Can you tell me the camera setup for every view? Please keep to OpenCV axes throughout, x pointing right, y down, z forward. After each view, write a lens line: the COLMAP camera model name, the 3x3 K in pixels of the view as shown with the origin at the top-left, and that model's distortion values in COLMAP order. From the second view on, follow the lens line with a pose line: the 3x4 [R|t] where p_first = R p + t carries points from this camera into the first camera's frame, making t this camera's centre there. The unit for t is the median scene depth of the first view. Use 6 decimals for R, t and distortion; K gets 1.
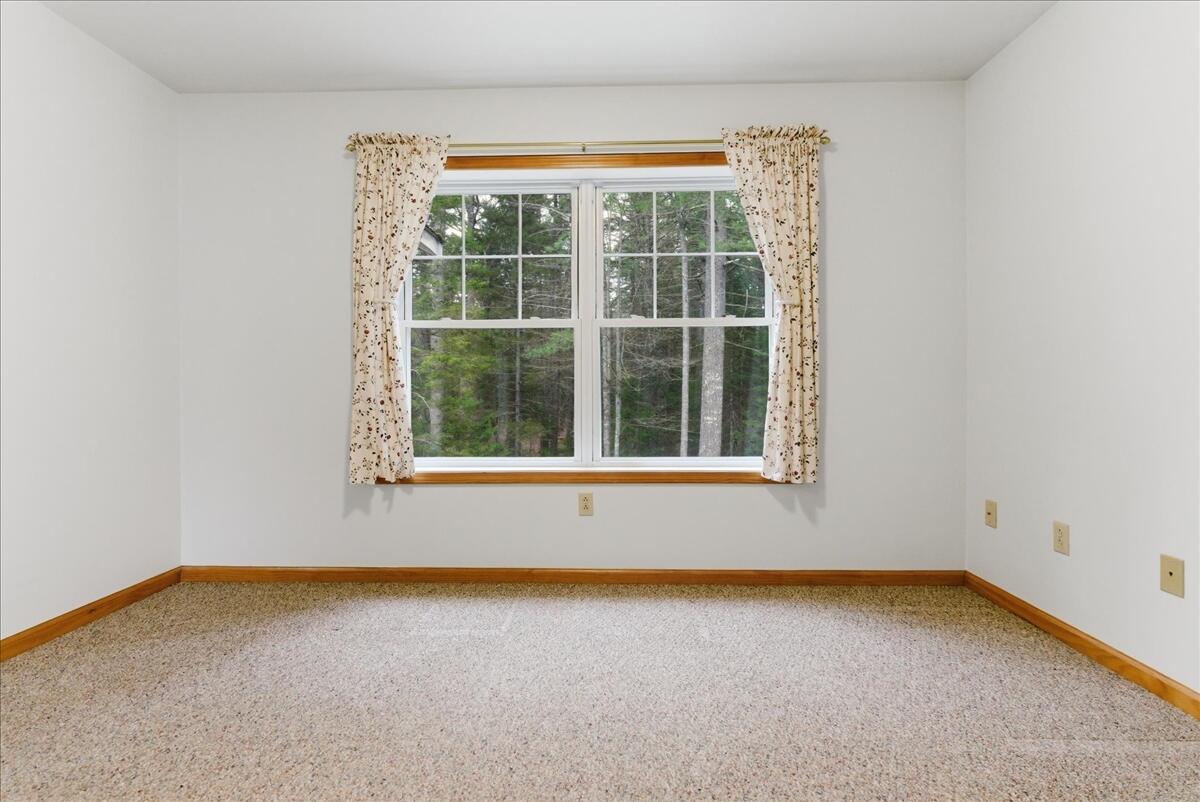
lens RADIAL K [[546.8, 0, 598.6], [0, 546.8, 389.6], [0, 0, 1]] dist [-0.001042, 0.000029]
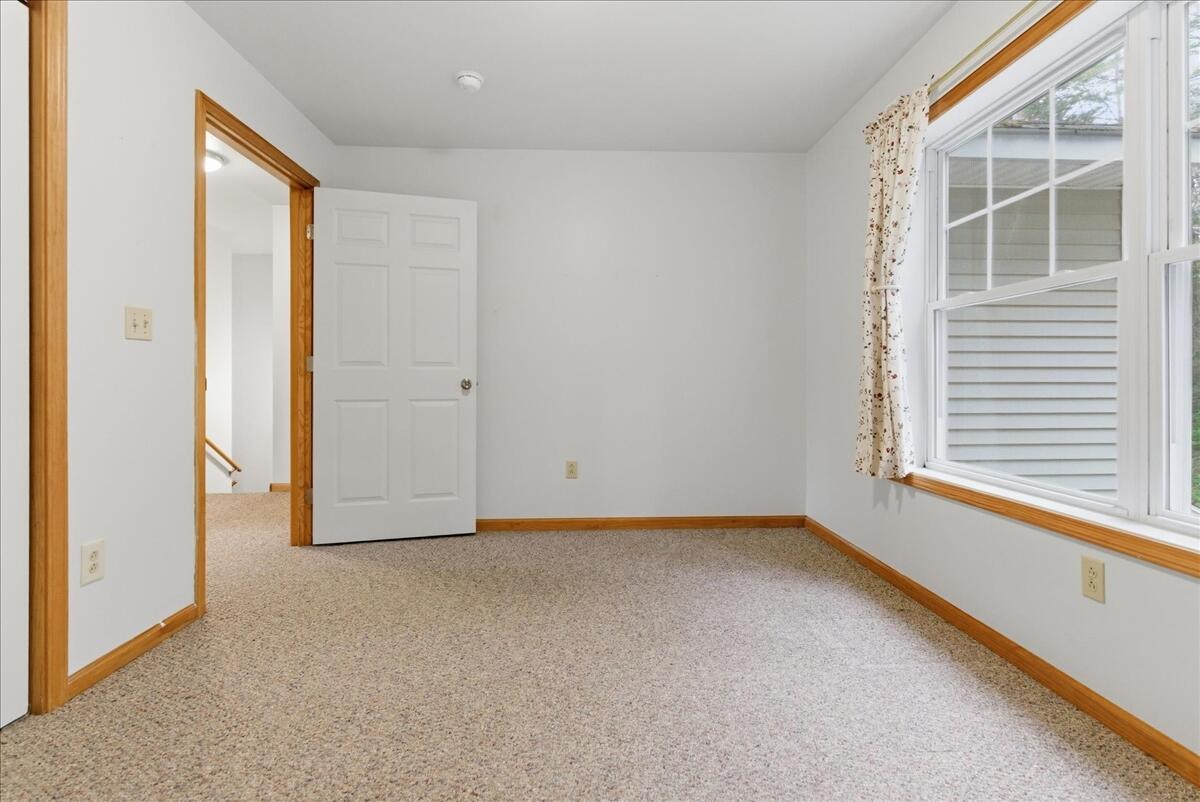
lens RADIAL K [[551.7, 0, 604.7], [0, 551.7, 376.5], [0, 0, 1]] dist [-0.003183, -0.000226]
pose [[0.078181, -0.000182, -0.996939, 0.534730], [-0.005892, 0.999982, -0.000644, -0.003641], [0.996922, 0.005924, 0.078178, 0.445289]]
